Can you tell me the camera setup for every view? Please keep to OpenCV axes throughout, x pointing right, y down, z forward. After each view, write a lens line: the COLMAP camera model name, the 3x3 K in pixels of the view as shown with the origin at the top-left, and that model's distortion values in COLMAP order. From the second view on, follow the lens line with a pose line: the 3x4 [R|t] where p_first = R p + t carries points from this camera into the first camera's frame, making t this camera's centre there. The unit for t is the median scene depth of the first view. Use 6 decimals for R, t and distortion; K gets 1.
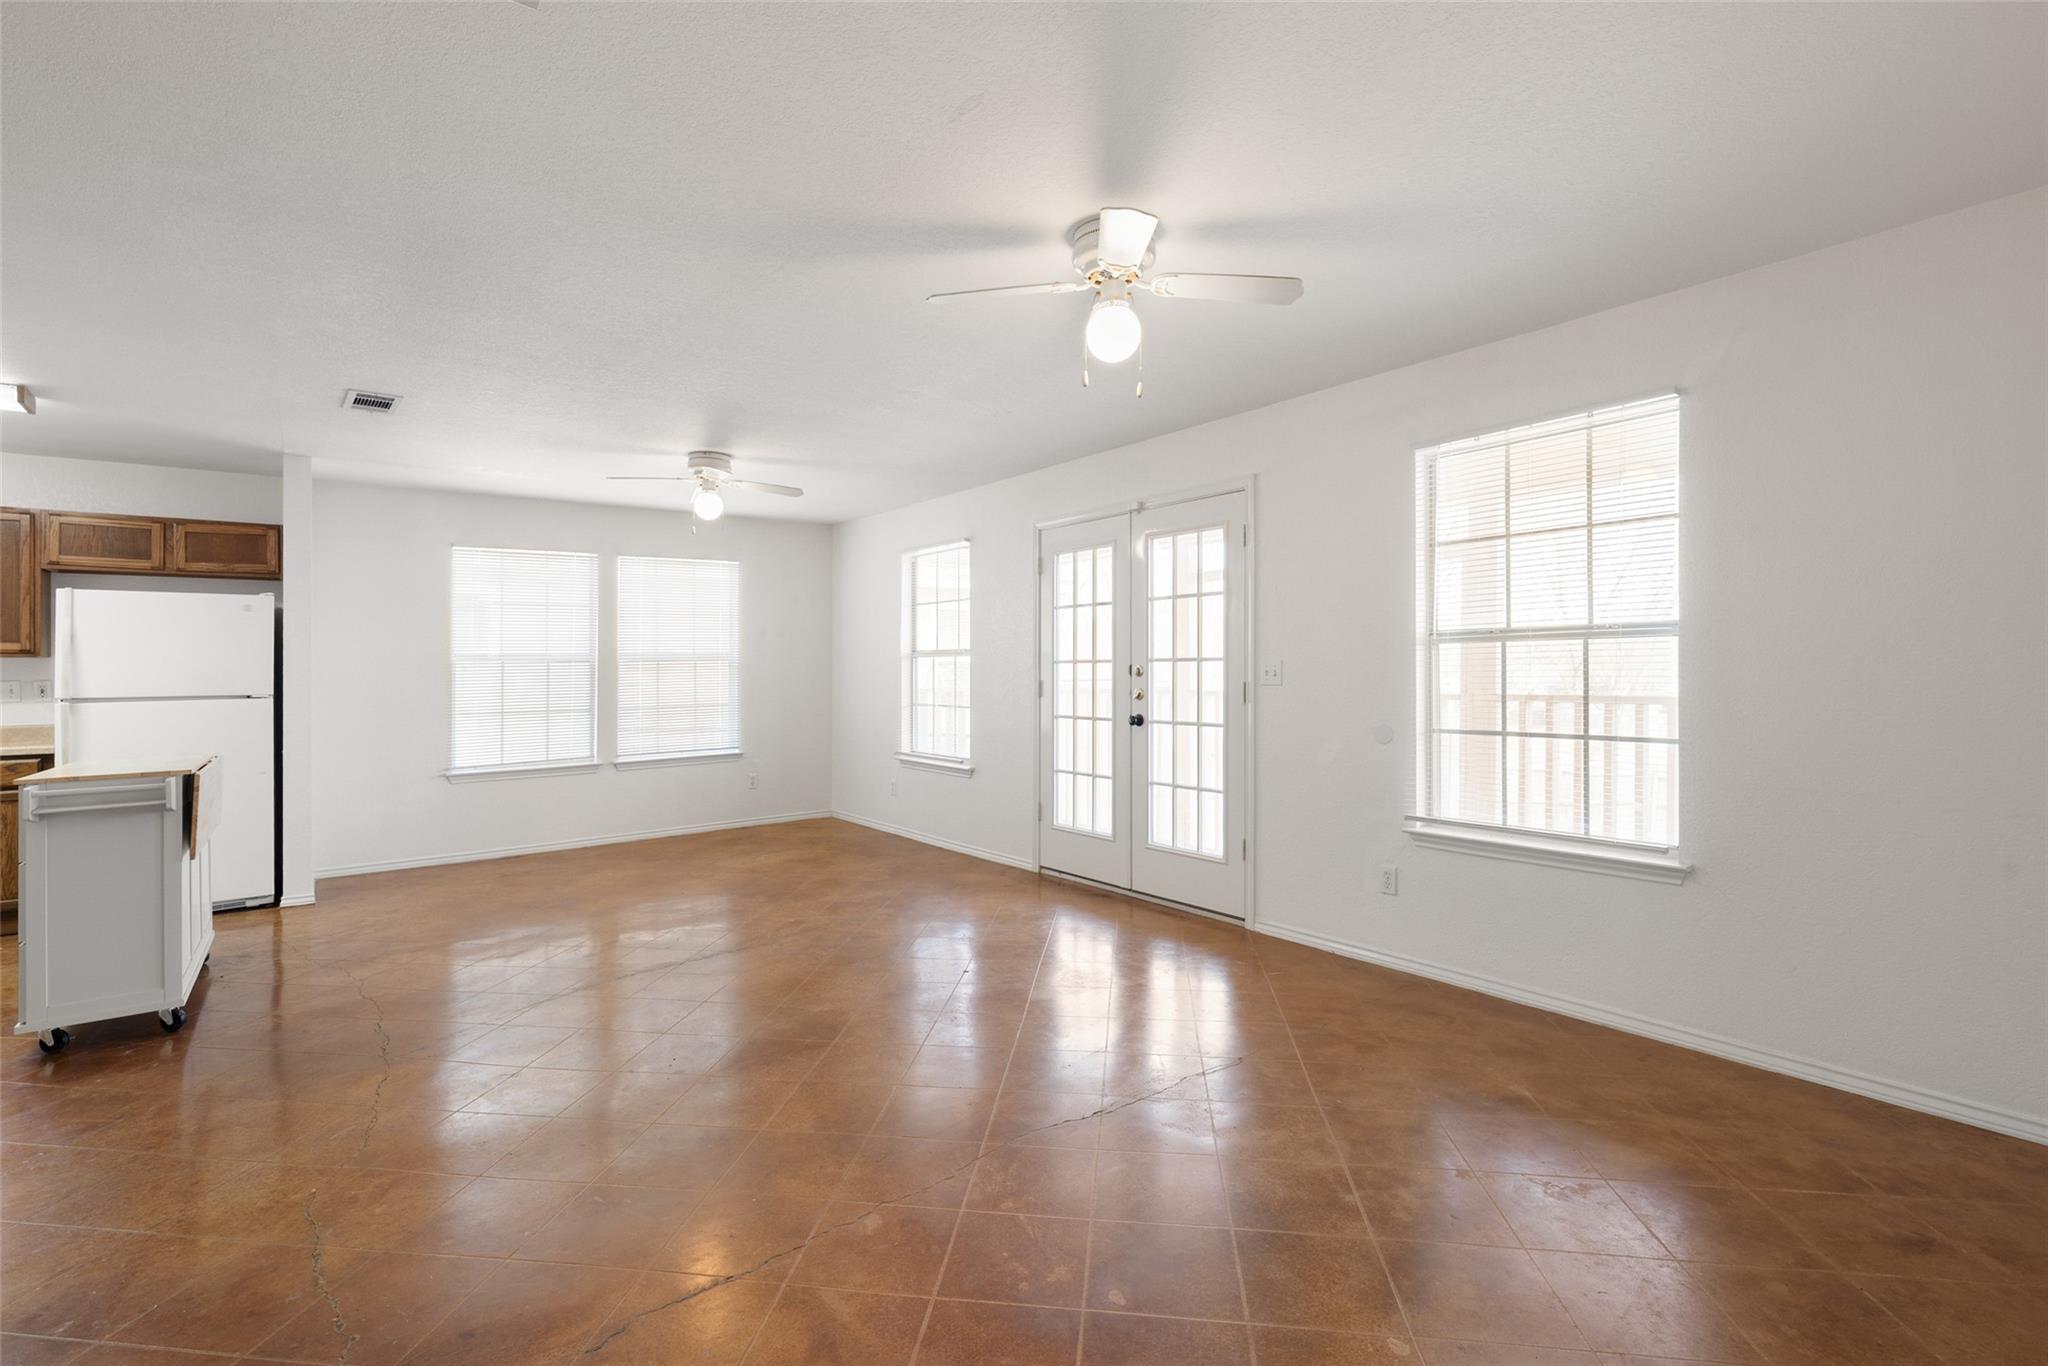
lens RADIAL K [[924.0, 0, 1005.7], [0, 924.0, 674.7], [0, 0, 1]] dist [-0.002284, 0.001363]
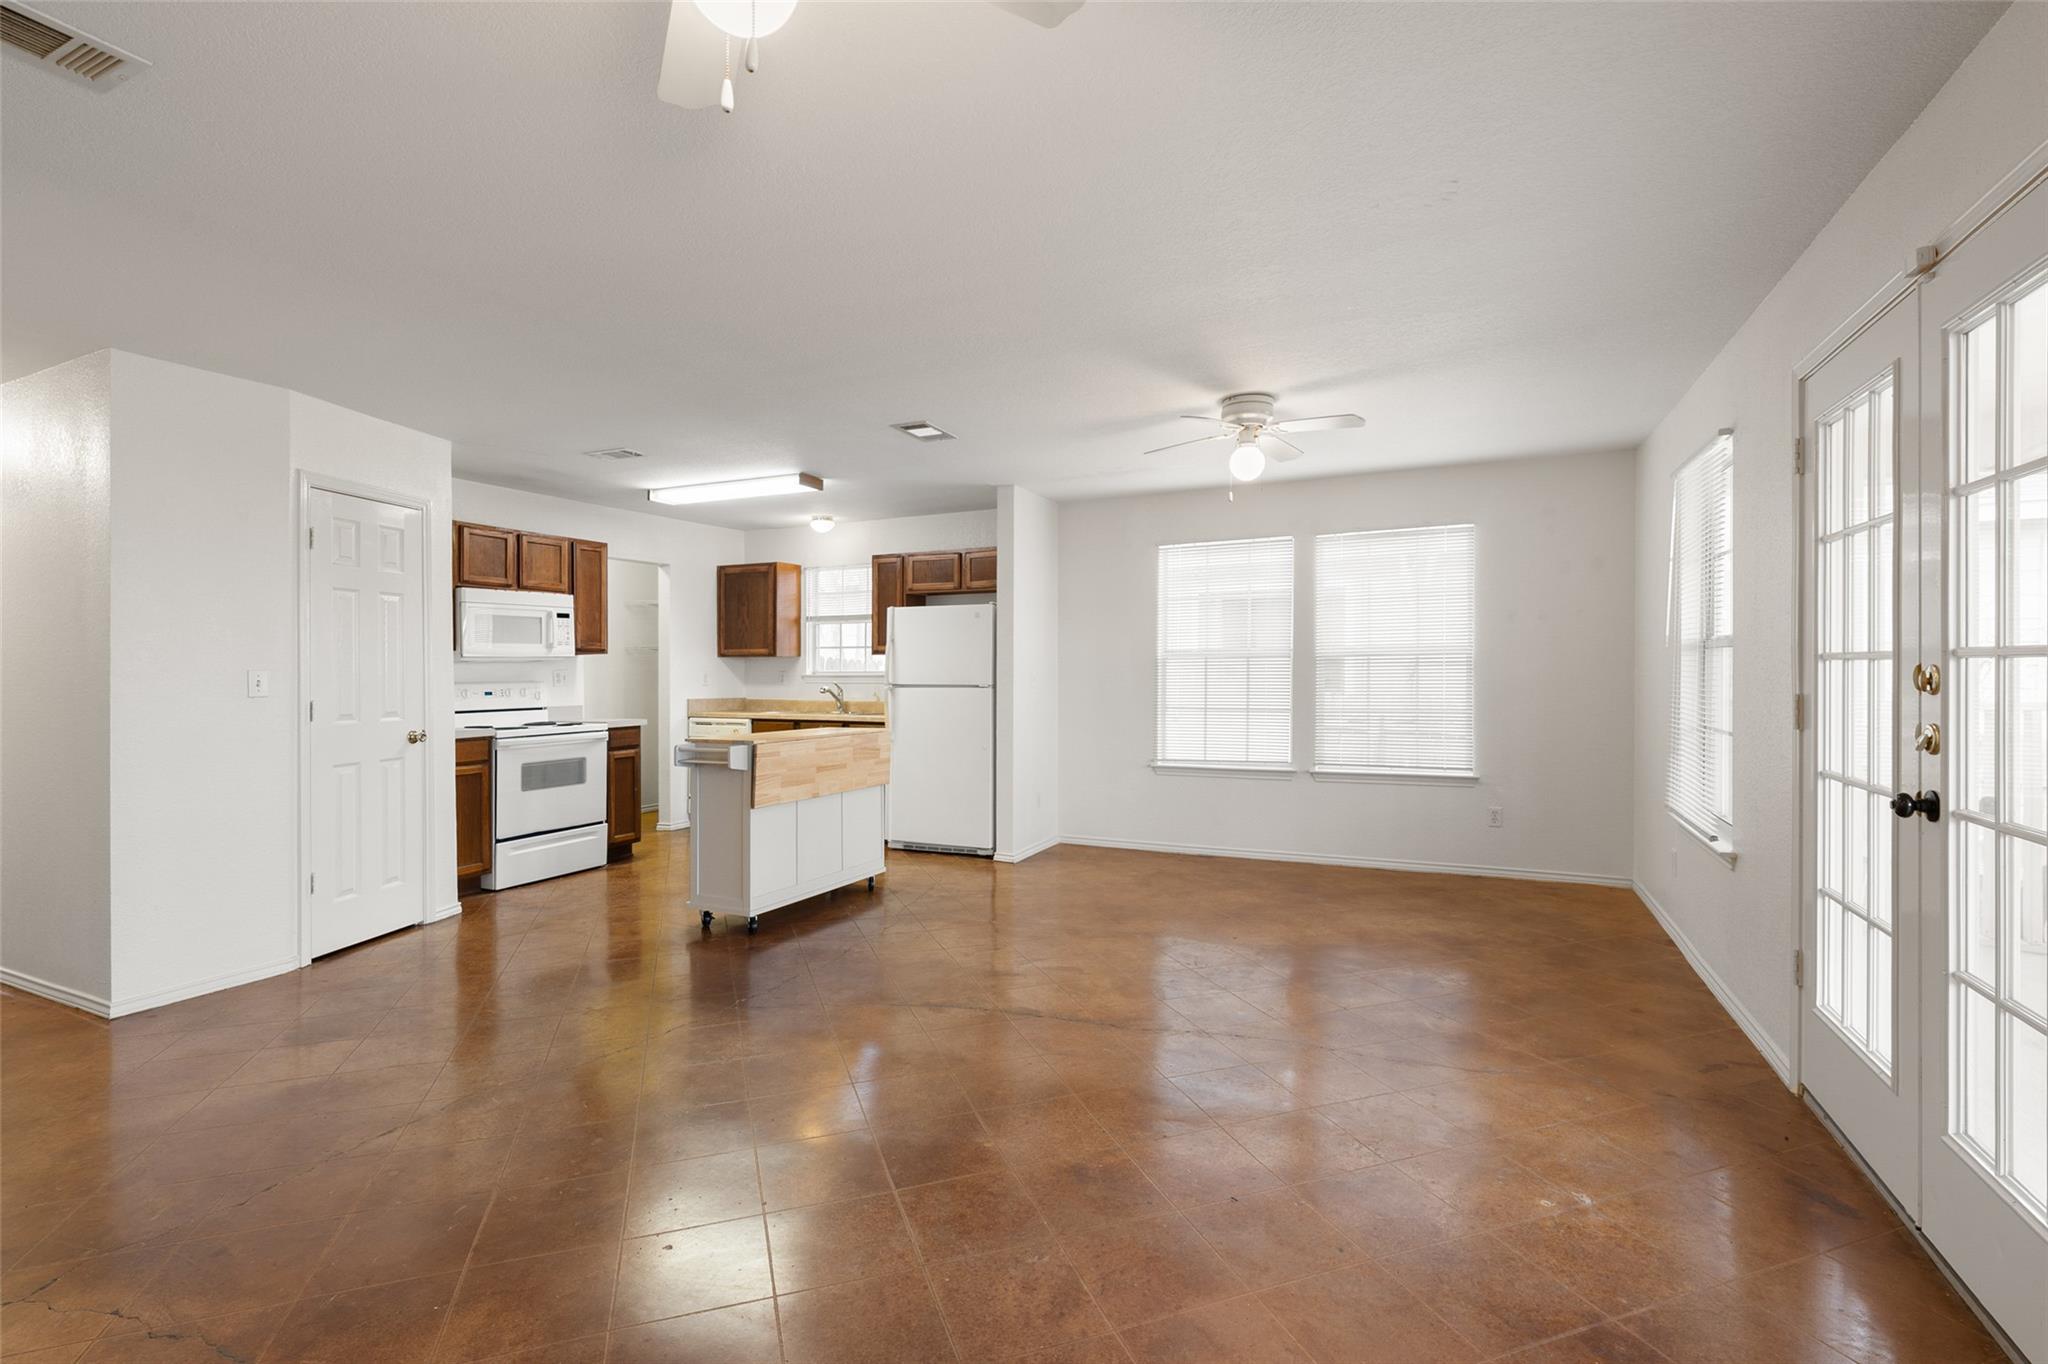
lens RADIAL K [[924.0, 0, 1022.7], [0, 924.0, 676.7], [0, 0, 1]] dist [-0.002284, 0.001363]
pose [[0.461663, 0.017239, -0.886888, 0.307096], [-0.007527, 0.999851, 0.015517, -0.009121], [0.887023, -0.000488, 0.461724, 0.470425]]
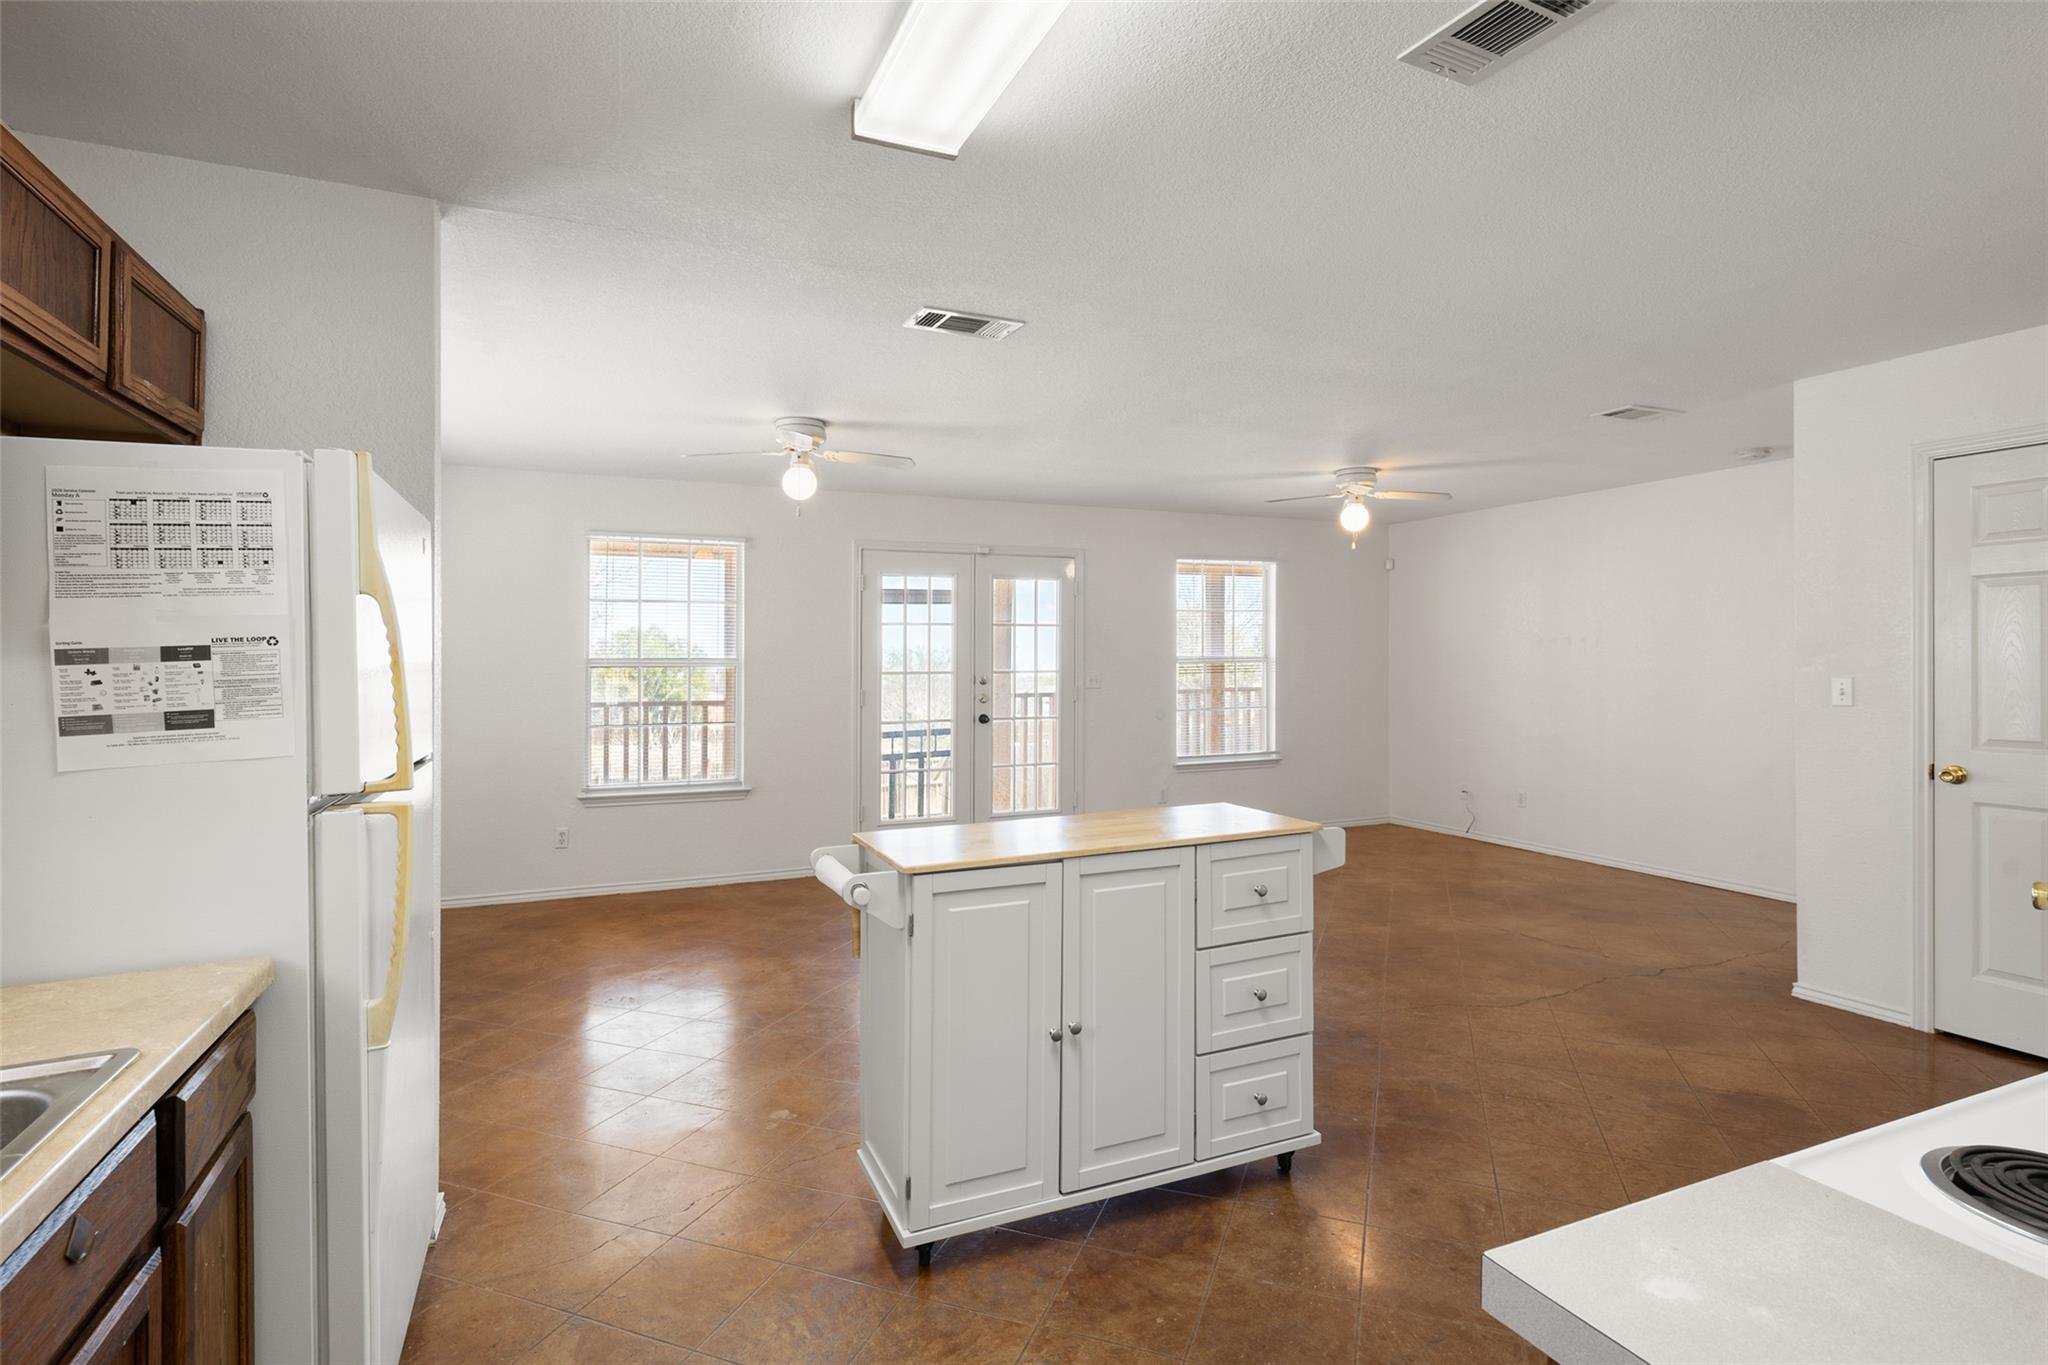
lens RADIAL K [[1006.5, 0, 1021.6], [0, 1006.5, 669.3], [0, 0, 1]] dist [0.006683, -0.000245]
pose [[0.228325, 0.004824, 0.973573, -1.175051], [0.011469, 0.999905, -0.007645, -0.007793], [-0.973517, 0.012912, 0.228248, 0.622170]]
